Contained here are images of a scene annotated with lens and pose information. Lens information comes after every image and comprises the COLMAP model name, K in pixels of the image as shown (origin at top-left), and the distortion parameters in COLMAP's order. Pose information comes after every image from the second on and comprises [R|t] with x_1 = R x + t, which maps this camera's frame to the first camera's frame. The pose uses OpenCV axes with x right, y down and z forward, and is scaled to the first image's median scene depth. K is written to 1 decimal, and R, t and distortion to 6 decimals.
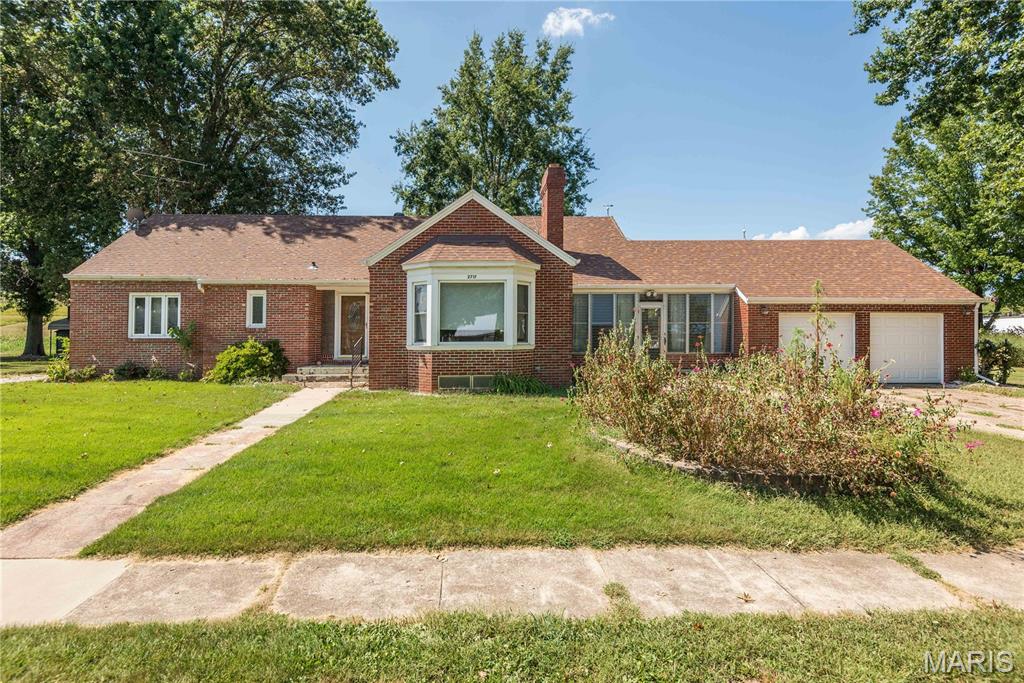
lens RADIAL K [[520.1, 0, 497.0], [0, 520.1, 323.0], [0, 0, 1]] dist [0.002776, -0.000012]
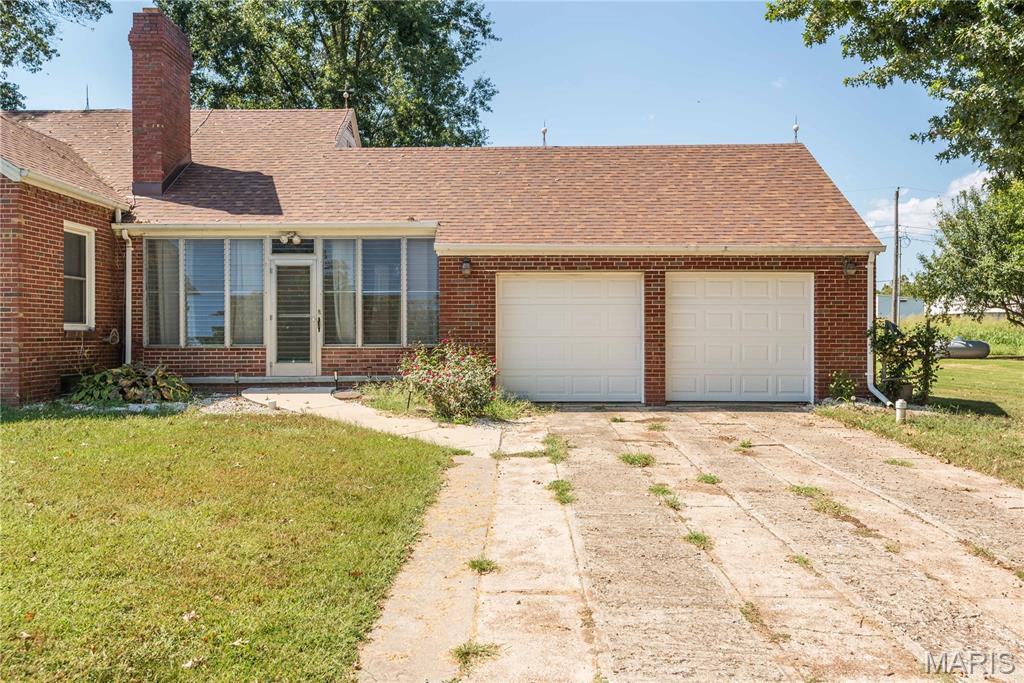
lens RADIAL K [[820.7, 0, 495.5], [0, 820.7, 310.2], [0, 0, 1]] dist [0.025467, 0.001510]
pose [[0.998613, 0.001561, -0.052623, 0.587334], [-0.001061, 0.999954, 0.009538, 0.012866], [0.052635, -0.009469, 0.998569, 0.133128]]
